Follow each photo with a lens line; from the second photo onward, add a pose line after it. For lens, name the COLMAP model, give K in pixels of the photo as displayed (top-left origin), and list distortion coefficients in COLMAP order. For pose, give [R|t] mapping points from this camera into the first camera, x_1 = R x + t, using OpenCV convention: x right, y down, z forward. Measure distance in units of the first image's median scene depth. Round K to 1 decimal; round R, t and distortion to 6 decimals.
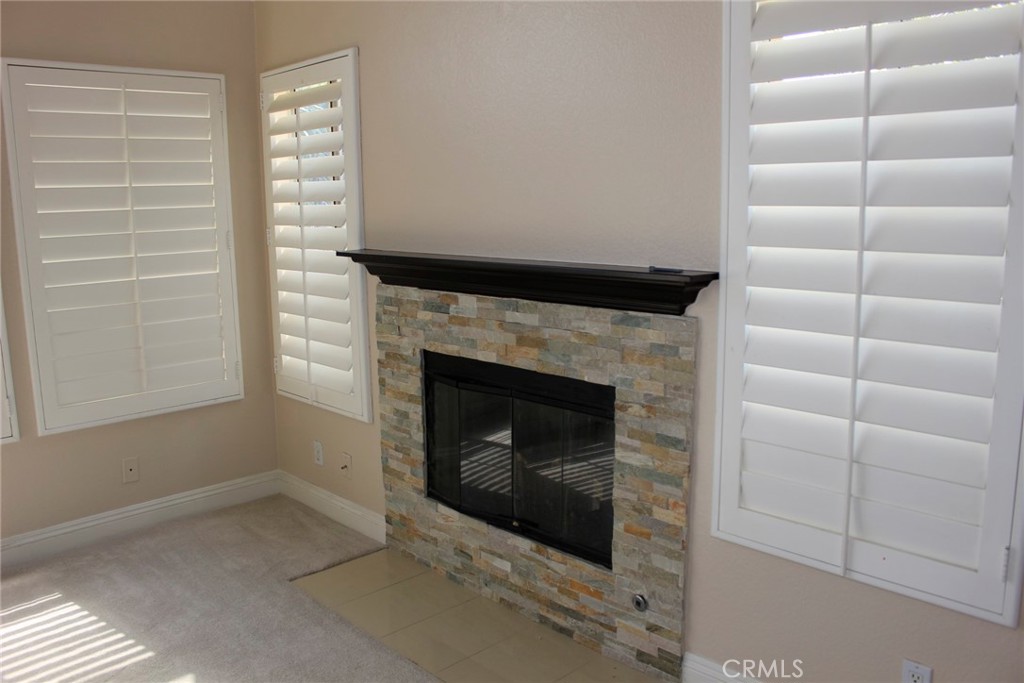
lens RADIAL K [[837.3, 0, 484.4], [0, 837.3, 341.0], [0, 0, 1]] dist [-0.097332, 0.017290]
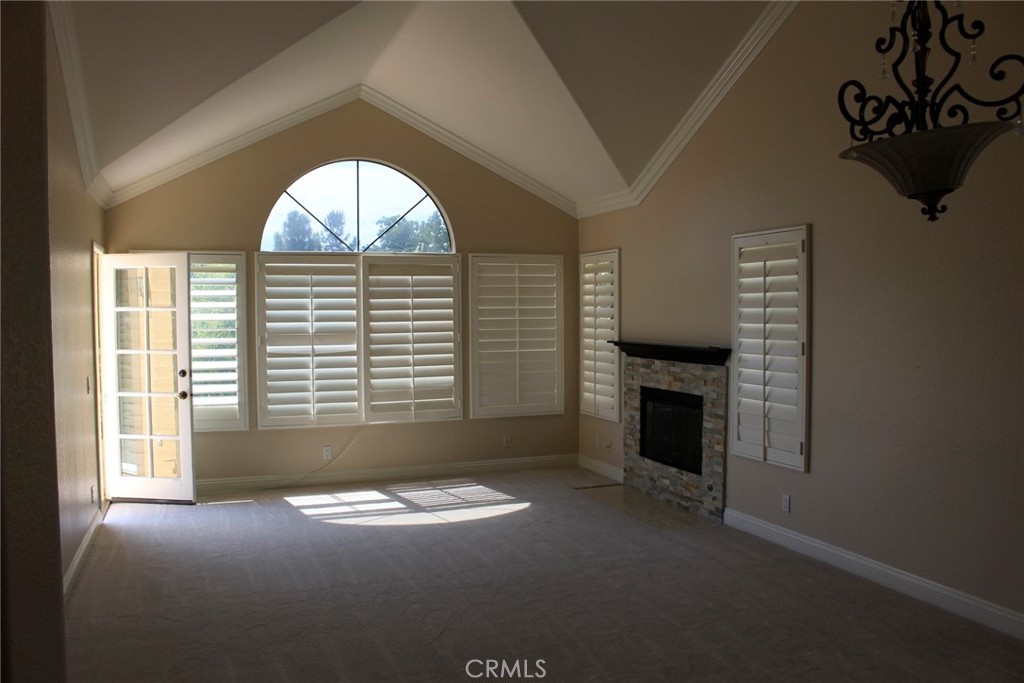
lens RADIAL K [[837.3, 0, 484.4], [0, 837.3, 341.0], [0, 0, 1]] dist [-0.097332, 0.017290]
pose [[0.914354, 0.028393, -0.403920, 0.458632], [-0.080536, 0.990361, -0.112693, 0.185044], [0.396826, 0.135572, 0.907827, -1.240817]]
